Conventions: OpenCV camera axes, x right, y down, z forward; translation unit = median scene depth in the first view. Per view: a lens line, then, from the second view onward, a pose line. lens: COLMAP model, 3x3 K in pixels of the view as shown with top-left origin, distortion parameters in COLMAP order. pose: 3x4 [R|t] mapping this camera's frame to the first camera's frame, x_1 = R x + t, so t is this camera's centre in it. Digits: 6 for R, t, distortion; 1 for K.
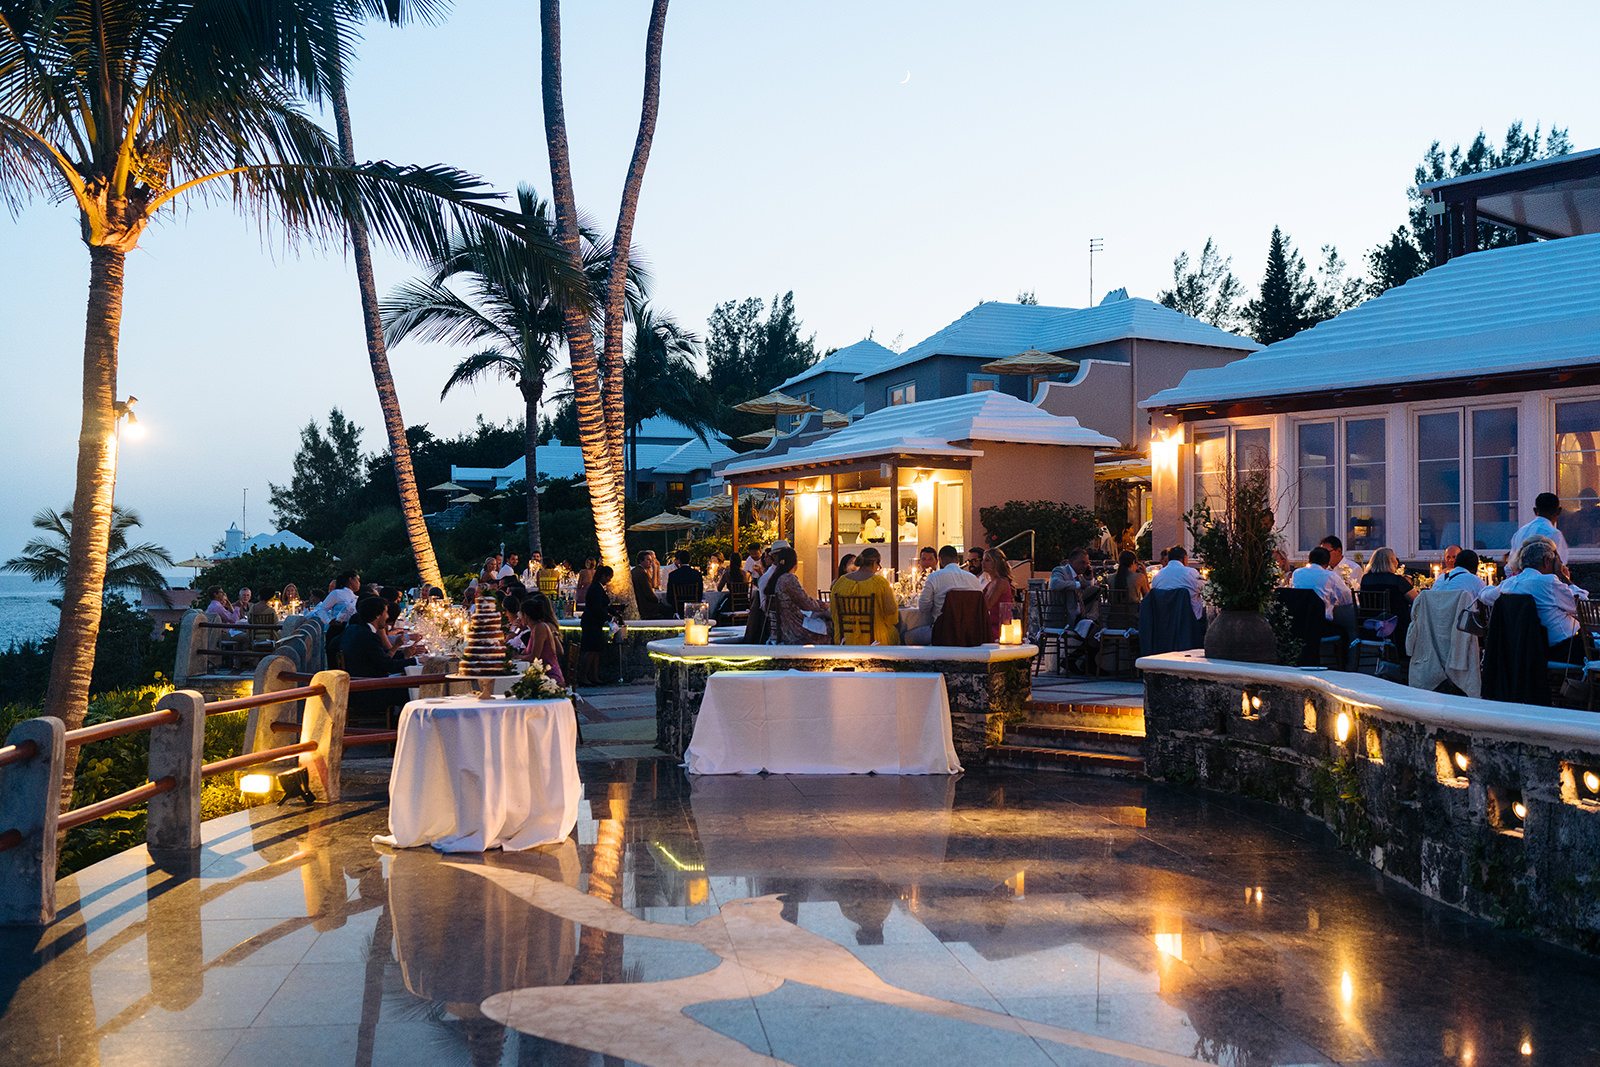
lens RADIAL K [[1604.7, 0, 797.2], [0, 1604.7, 563.4], [0, 0, 1]] dist [-0.009879, -0.002706]
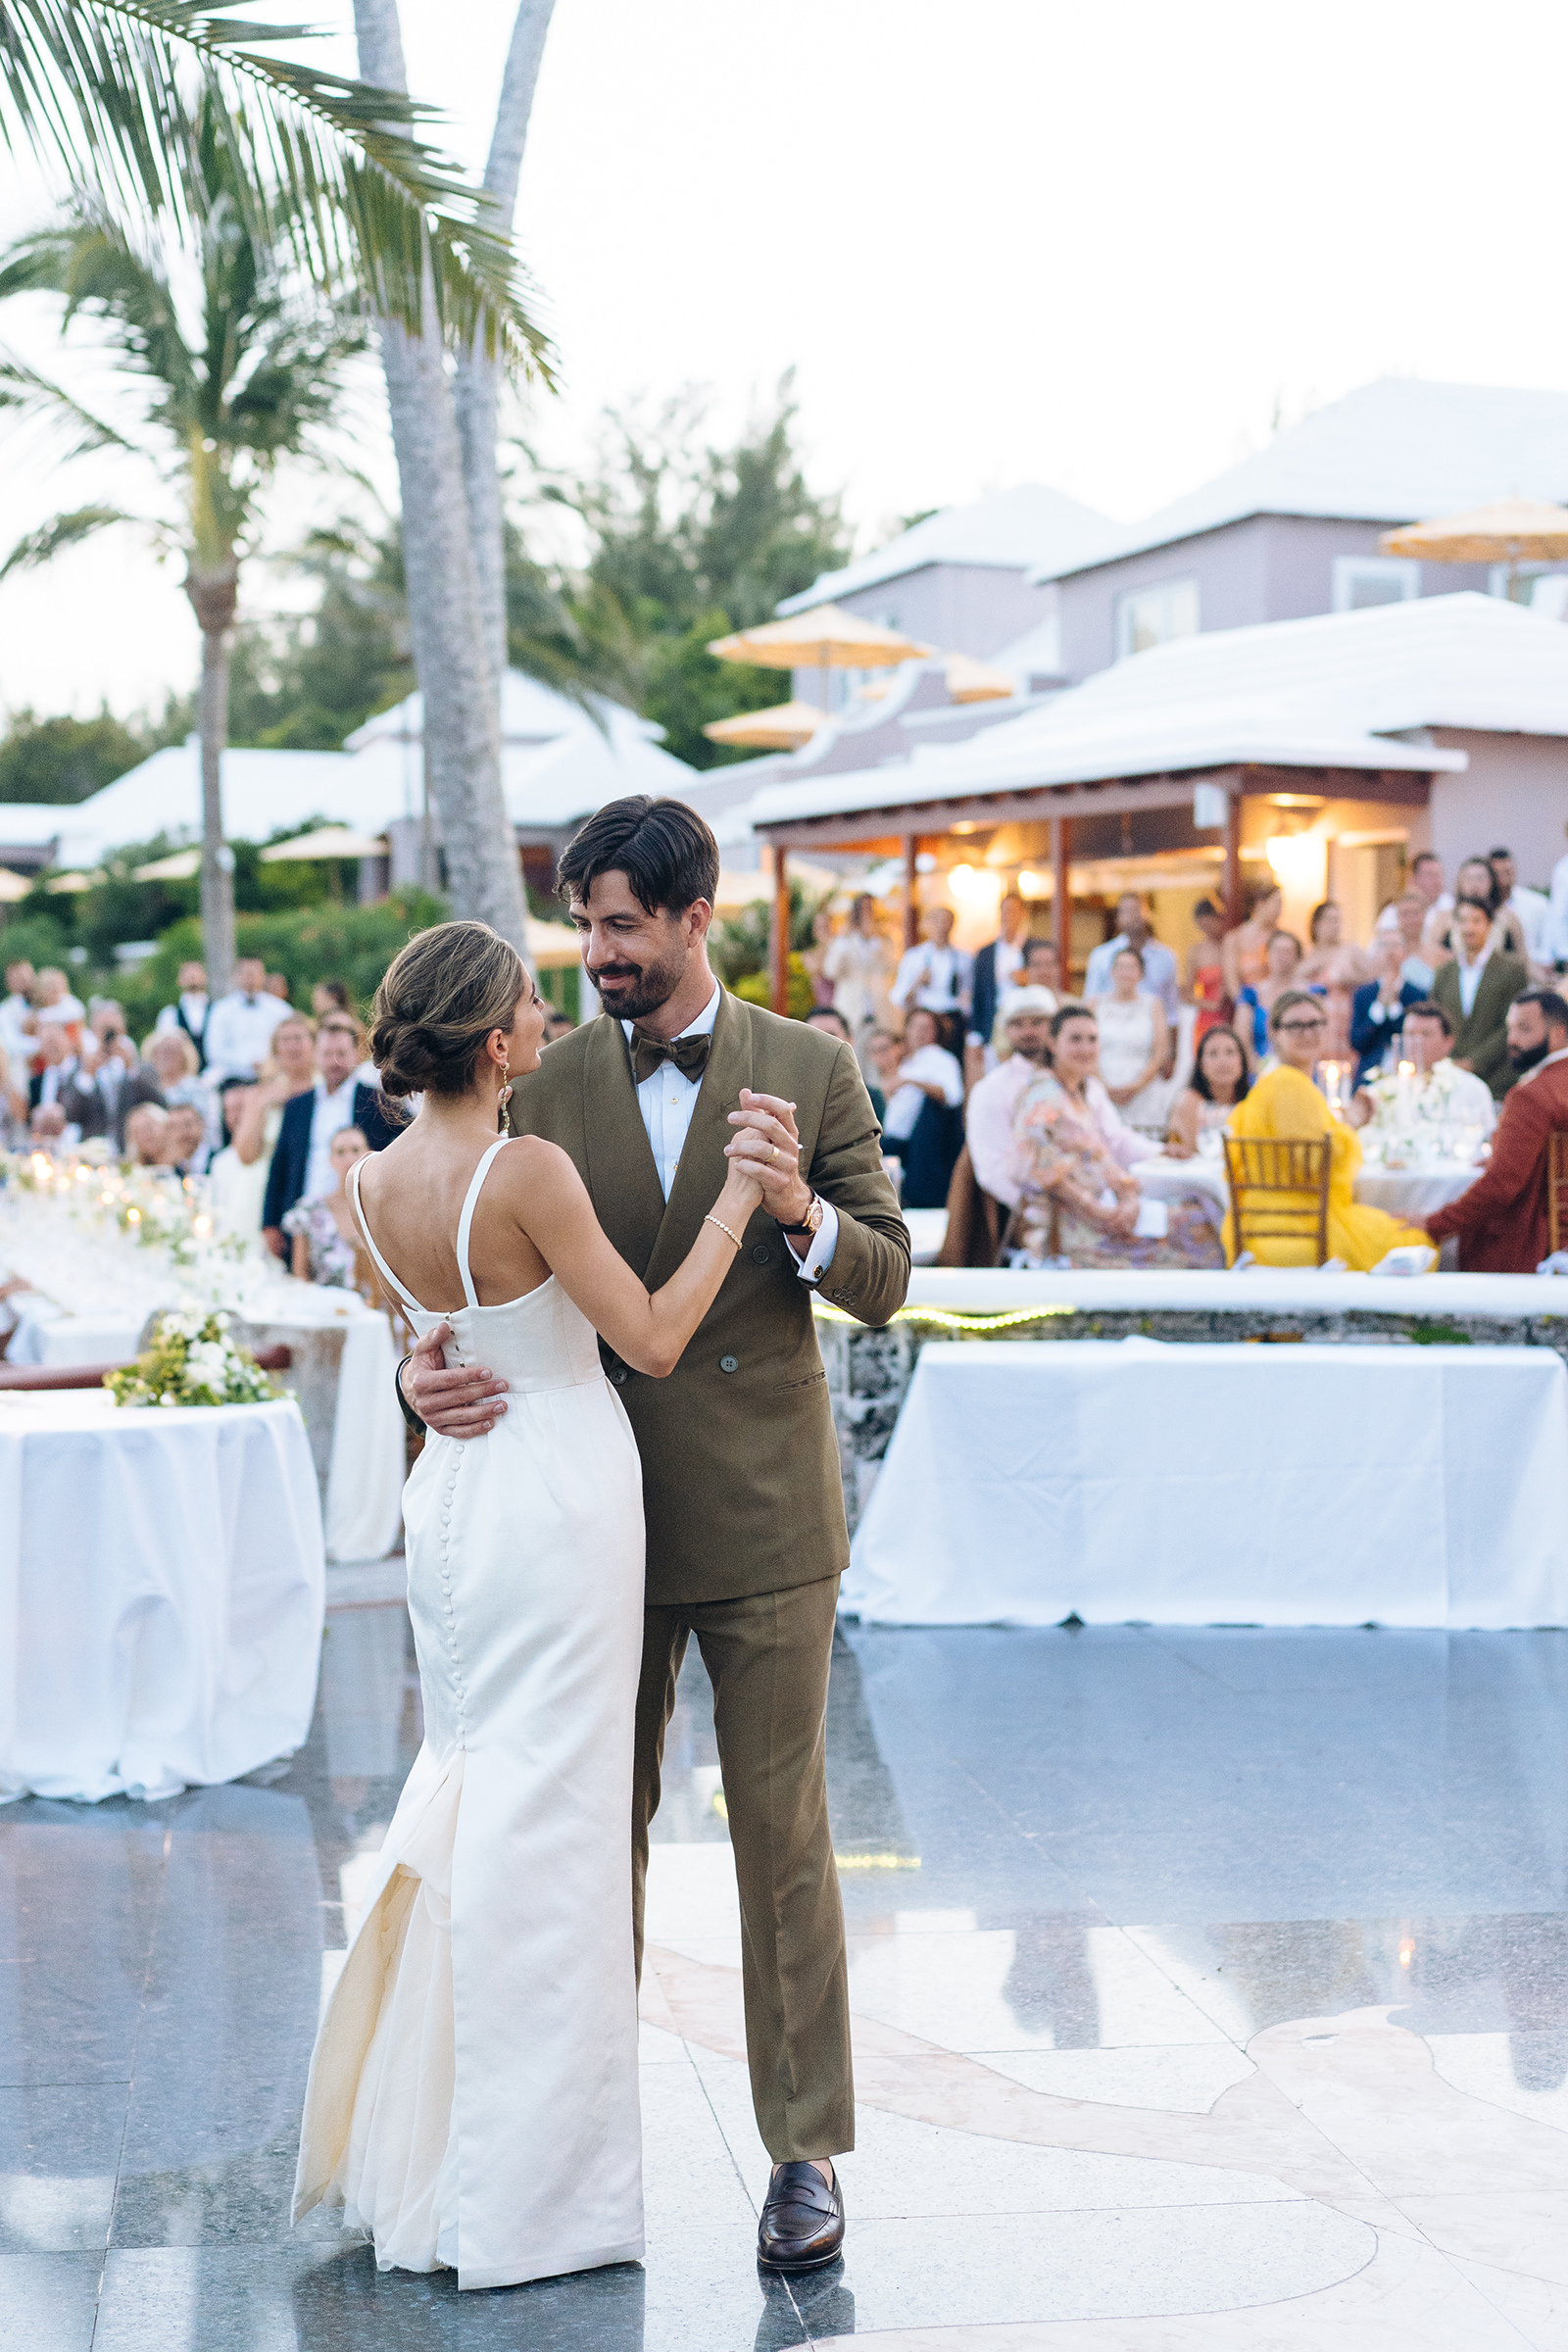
lens RADIAL K [[3987.0, 0, 737.8], [0, 3987.0, 1172.7], [0, 0, 1]] dist [-0.000554, -0.017205]
pose [[0.999997, 0.000802, -0.002429, -0.085558], [-0.000729, 0.999549, 0.030024, 0.000768], [0.002452, -0.030022, 0.999546, 0.085476]]
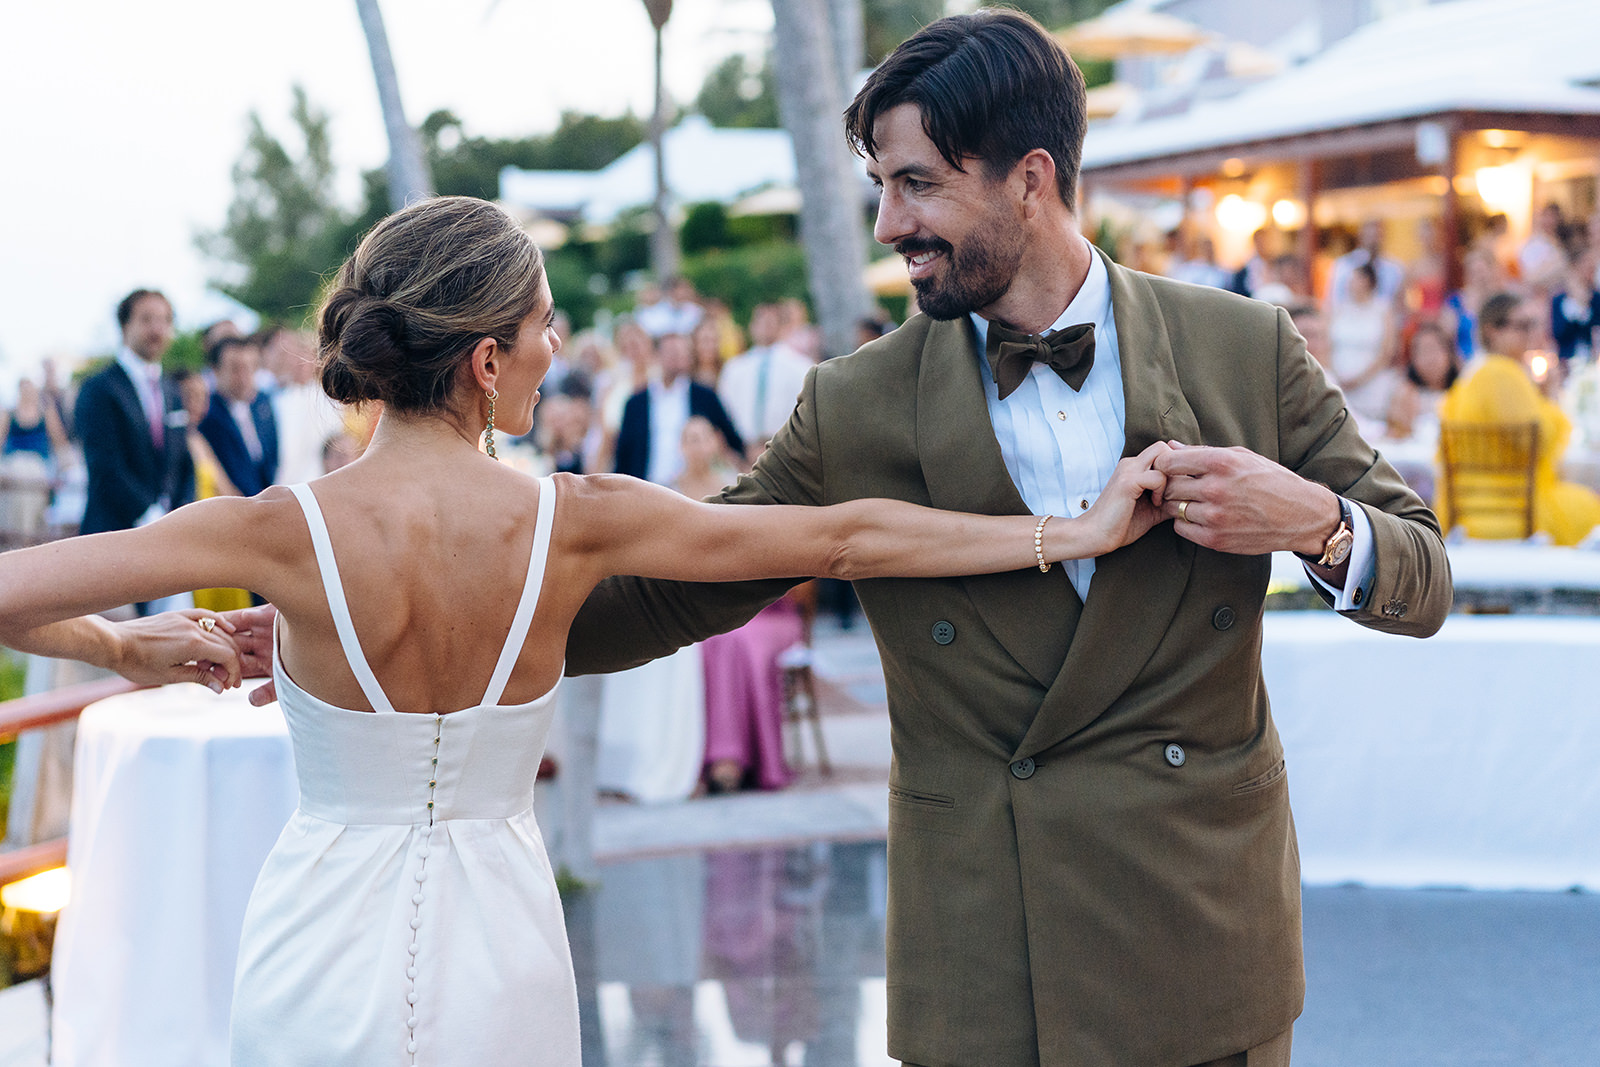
lens RADIAL K [[2794.0, 0, 832.1], [0, 2794.0, 533.7], [0, 0, 1]] dist [-0.004101, -0.156286]
pose [[0.995202, -0.000350, -0.097837, -0.059541], [0.006646, 0.997925, 0.064037, 0.001598], [0.097611, -0.064380, 0.993140, 0.286837]]
